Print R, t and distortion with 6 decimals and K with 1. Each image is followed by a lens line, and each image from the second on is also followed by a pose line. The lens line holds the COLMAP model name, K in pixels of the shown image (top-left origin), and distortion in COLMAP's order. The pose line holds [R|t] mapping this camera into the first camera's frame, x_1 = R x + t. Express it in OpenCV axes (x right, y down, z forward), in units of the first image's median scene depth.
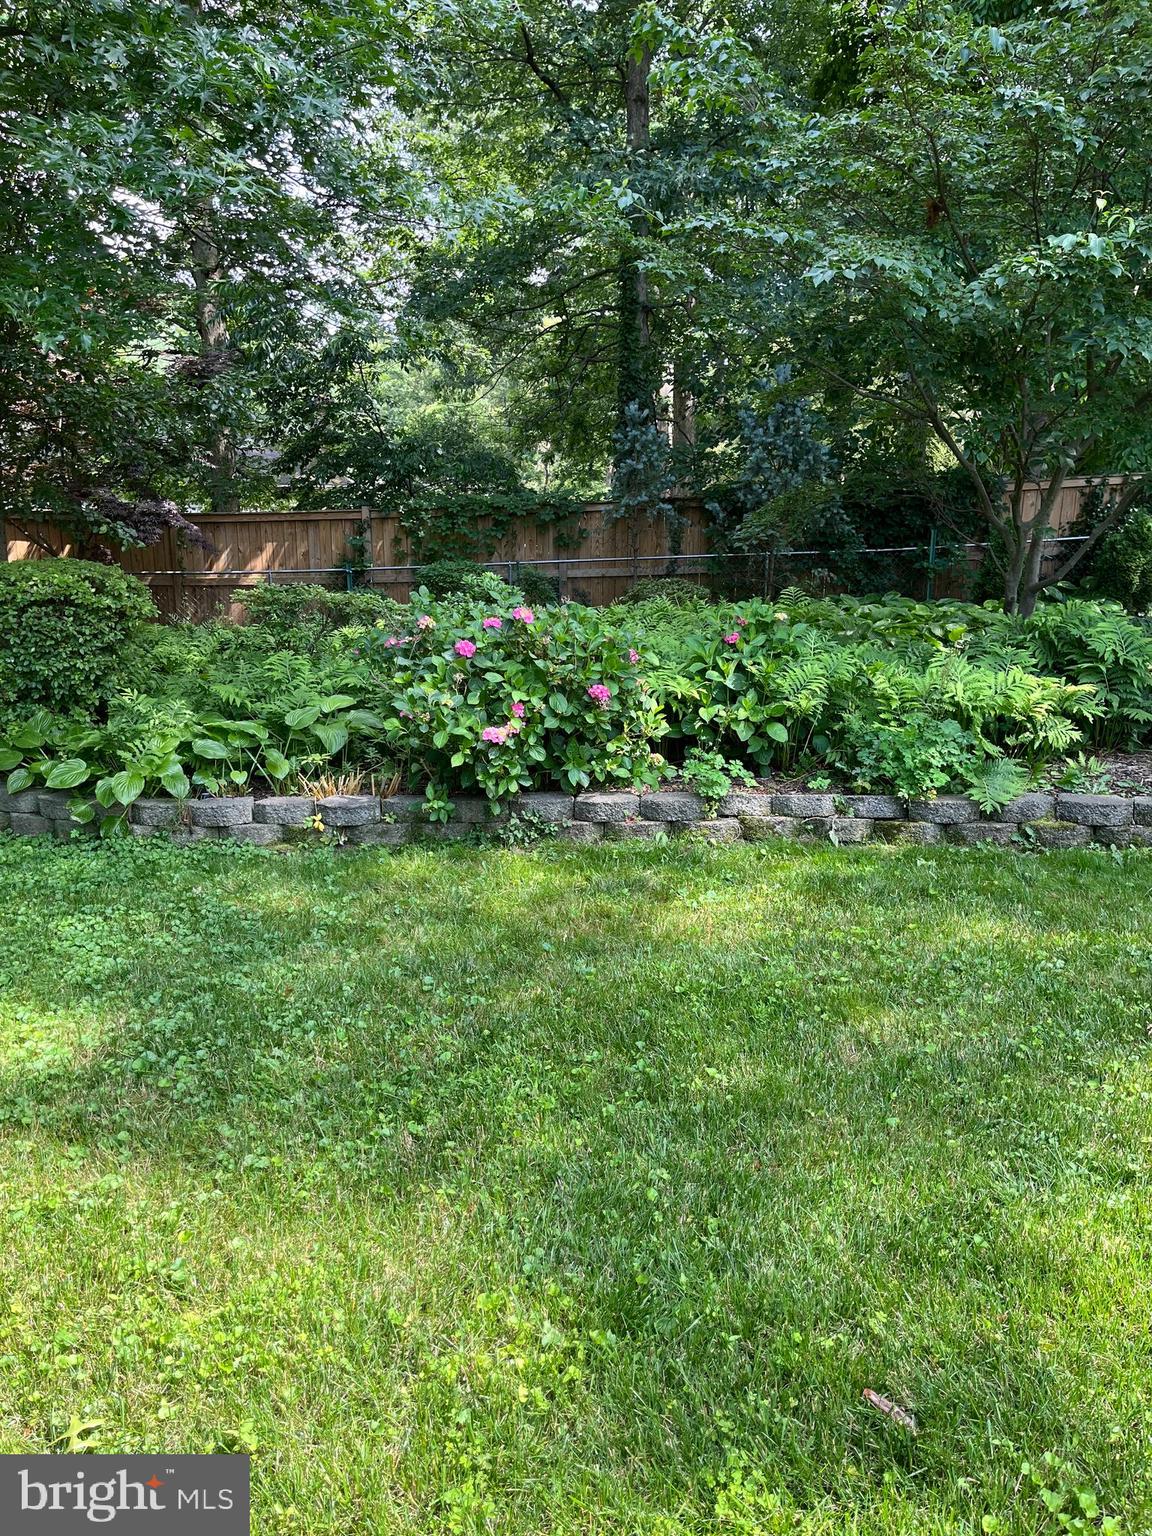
lens RADIAL K [[1136.3, 0, 559.6], [0, 1136.3, 771.5], [0, 0, 1]] dist [0.059266, -0.087543]
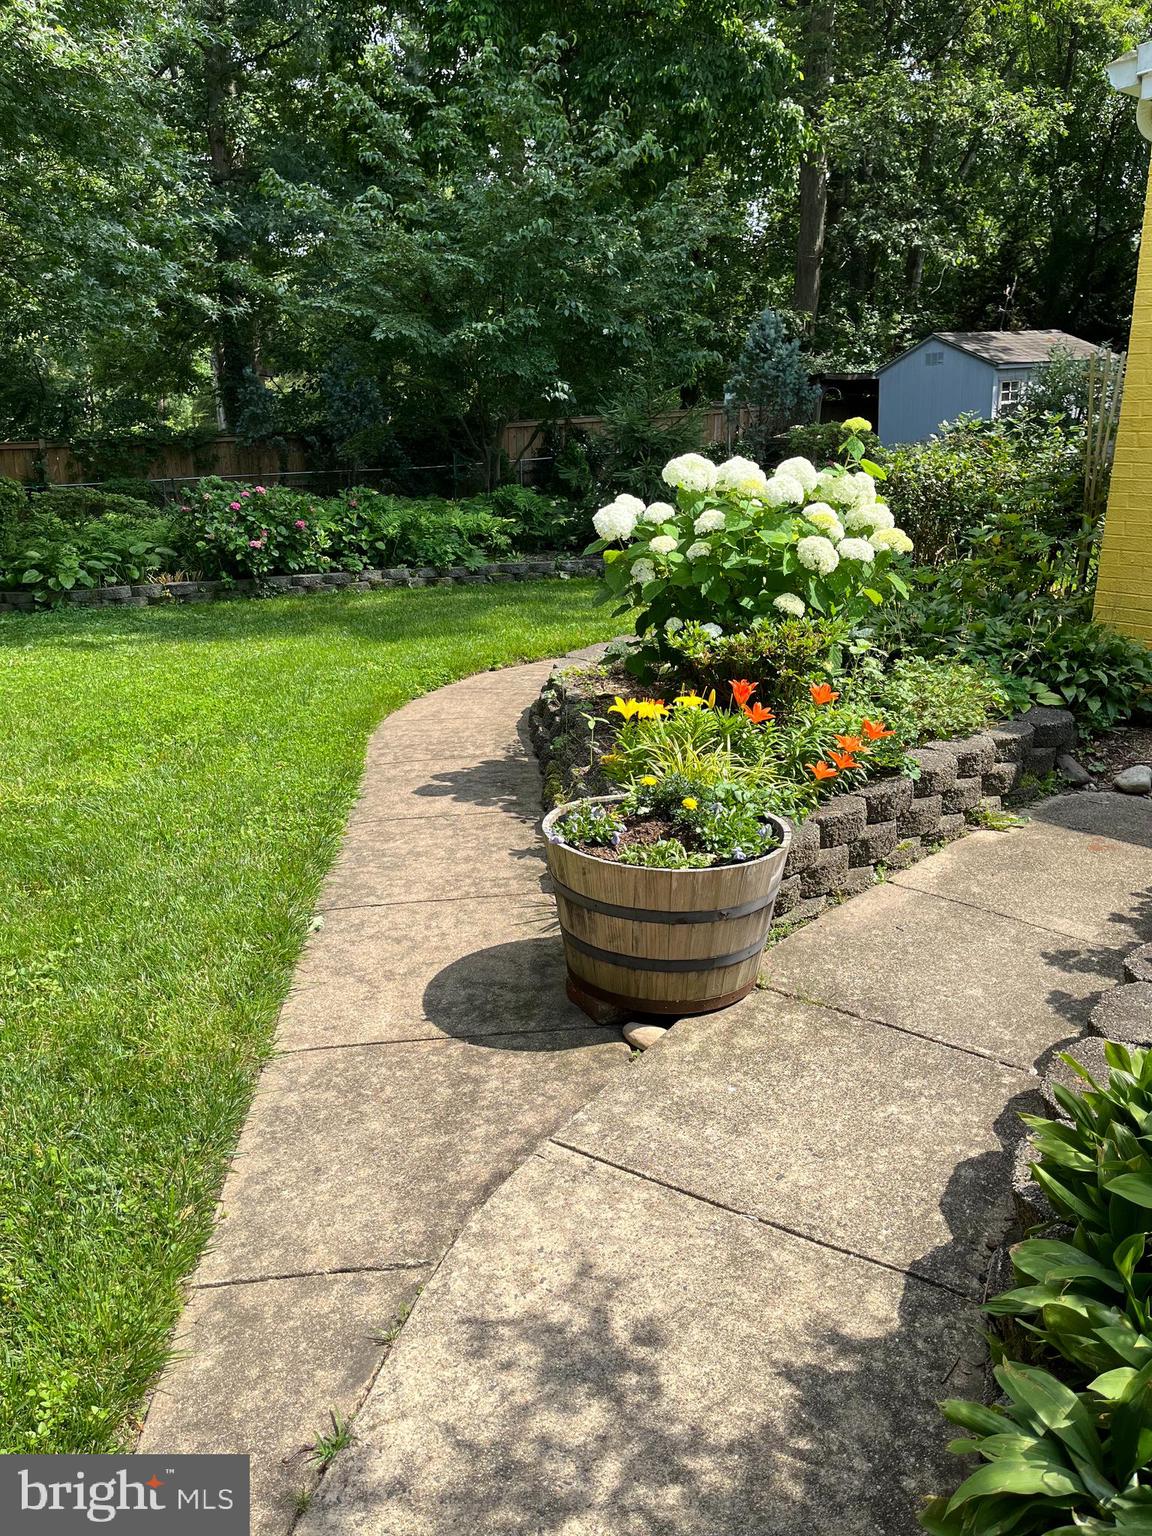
lens RADIAL K [[1136.3, 0, 559.6], [0, 1136.3, 771.5], [0, 0, 1]] dist [0.059266, -0.087543]
pose [[0.929268, -0.109448, 0.352821, -0.318452], [0.089530, 0.993354, 0.072341, 0.279720], [-0.358393, -0.035636, 0.932890, -1.214623]]
